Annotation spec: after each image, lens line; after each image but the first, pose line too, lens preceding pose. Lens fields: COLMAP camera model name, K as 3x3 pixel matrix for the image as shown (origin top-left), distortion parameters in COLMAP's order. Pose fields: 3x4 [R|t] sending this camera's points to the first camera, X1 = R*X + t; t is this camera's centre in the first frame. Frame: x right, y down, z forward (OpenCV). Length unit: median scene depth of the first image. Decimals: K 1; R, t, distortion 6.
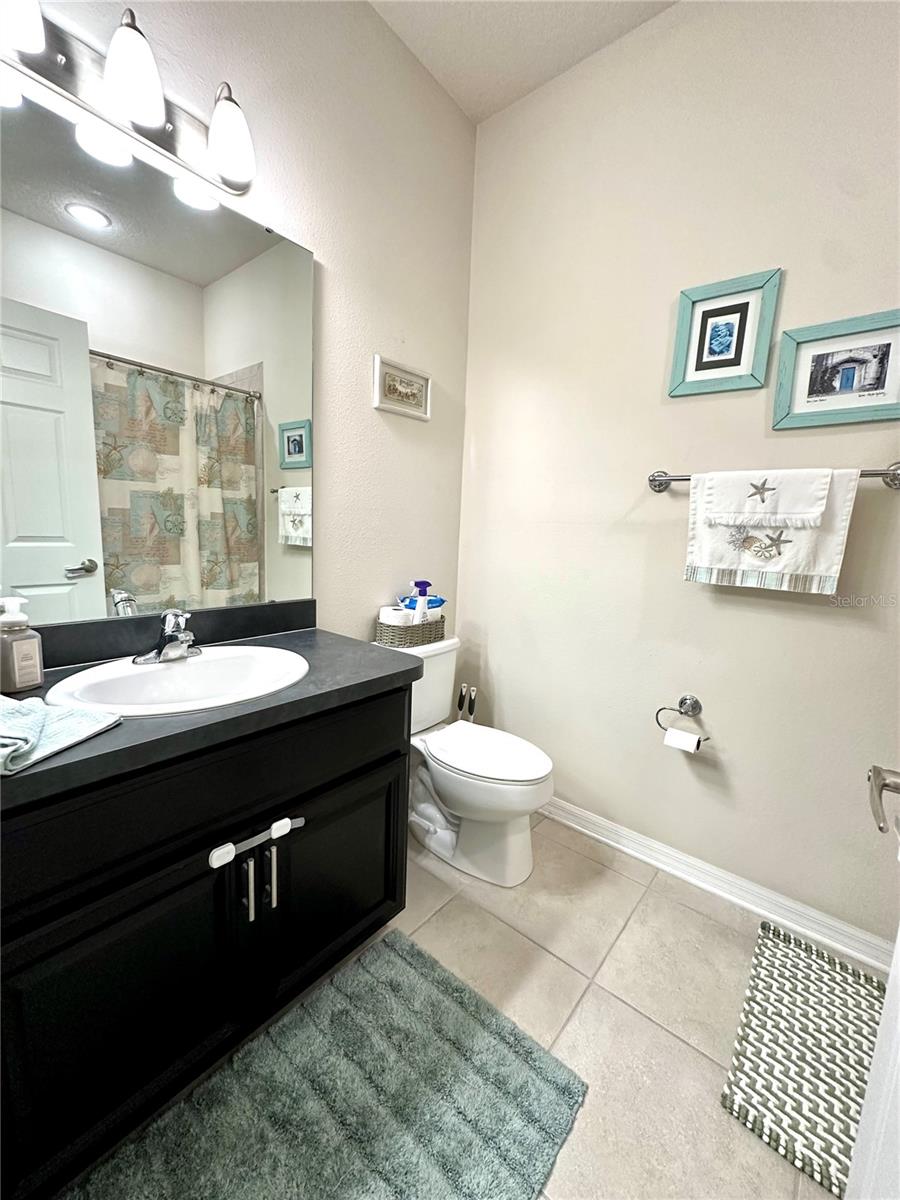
lens RADIAL K [[482.6, 0, 452.3], [0, 482.6, 605.2], [0, 0, 1]] dist [-0.002044, 0.000325]
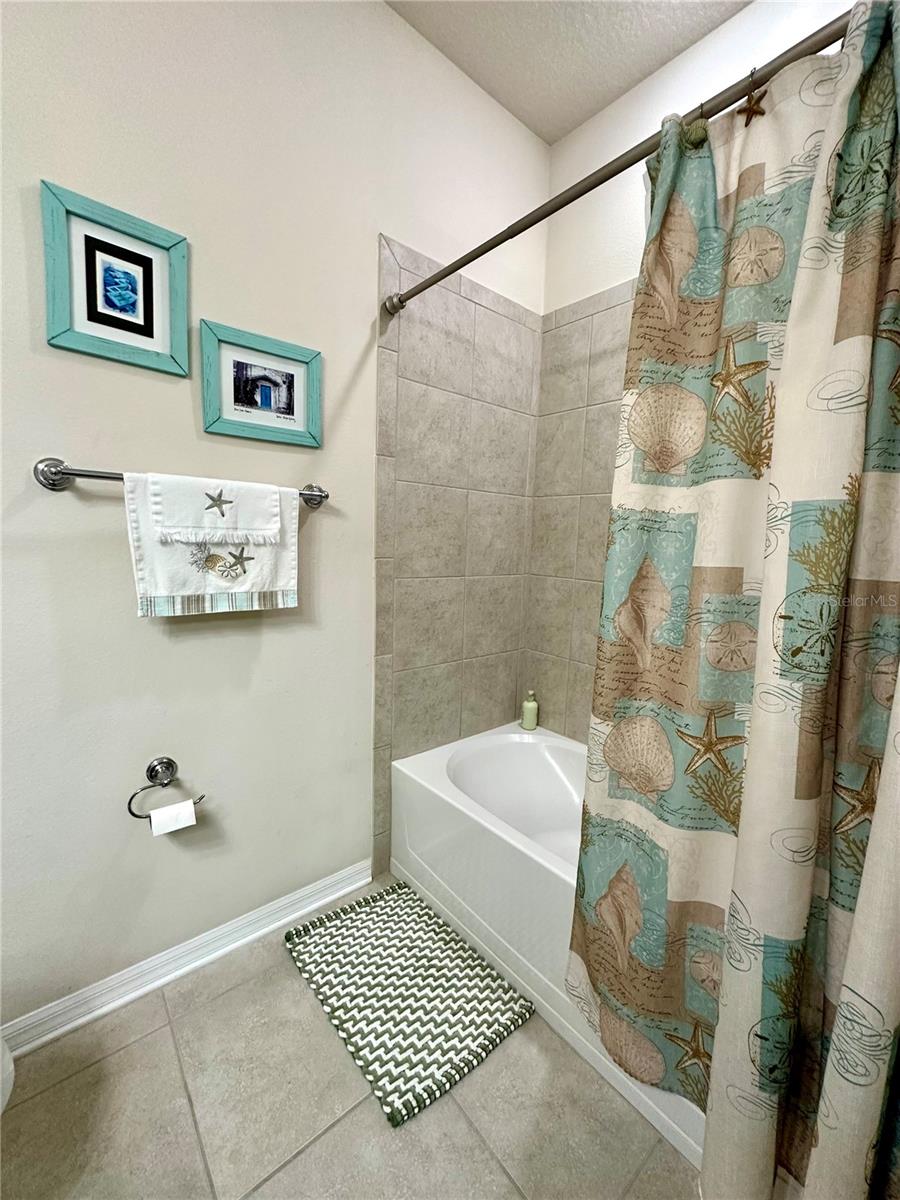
lens RADIAL K [[482.6, 0, 449.6], [0, 482.6, 602.7], [0, 0, 1]] dist [-0.002044, 0.000325]
pose [[0.176521, -0.170888, 0.969349, -0.160269], [0.129530, 0.980282, 0.149228, -0.134587], [-0.975737, 0.099218, 0.195176, 0.433264]]
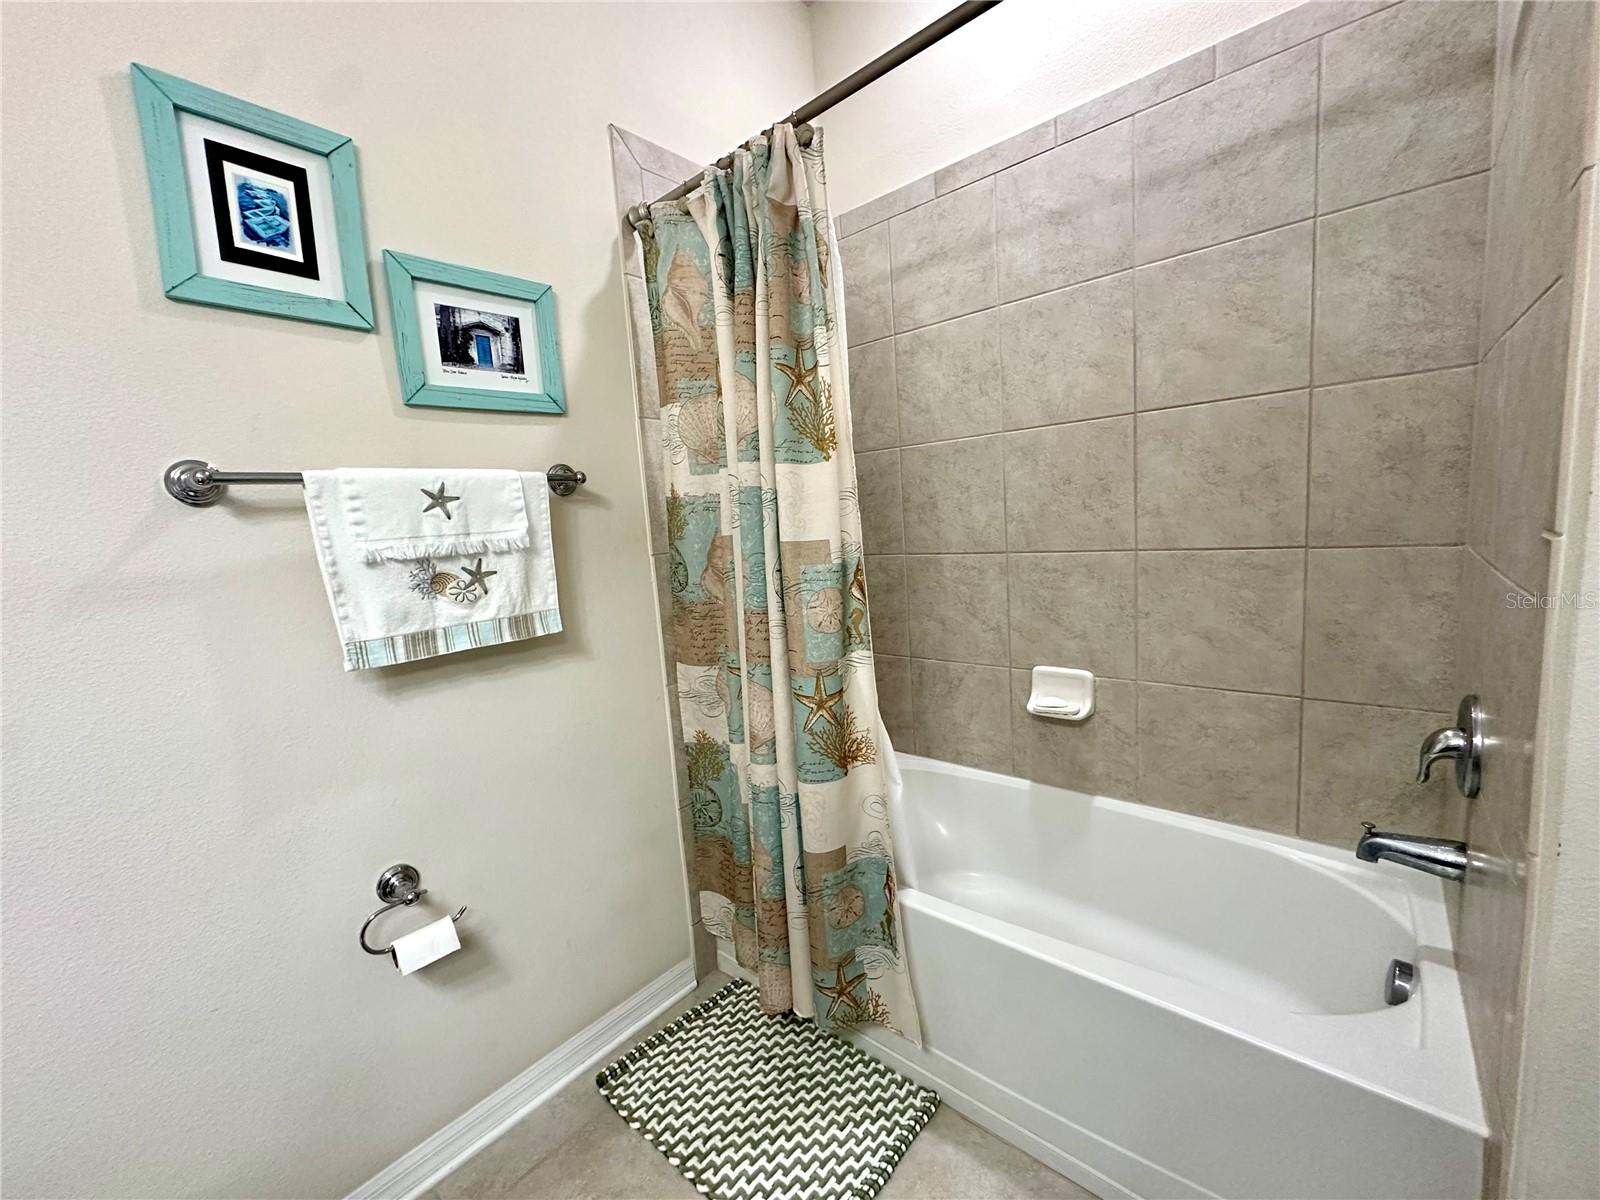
lens RADIAL K [[643.5, 0, 796.5], [0, 643.5, 601.8], [0, 0, 1]] dist [-0.002044, 0.000325]
pose [[0.025577, -0.176396, 0.983987, -0.196420], [0.230117, 0.958914, 0.165920, -0.141383], [-0.972827, 0.222188, 0.065118, 0.514096]]
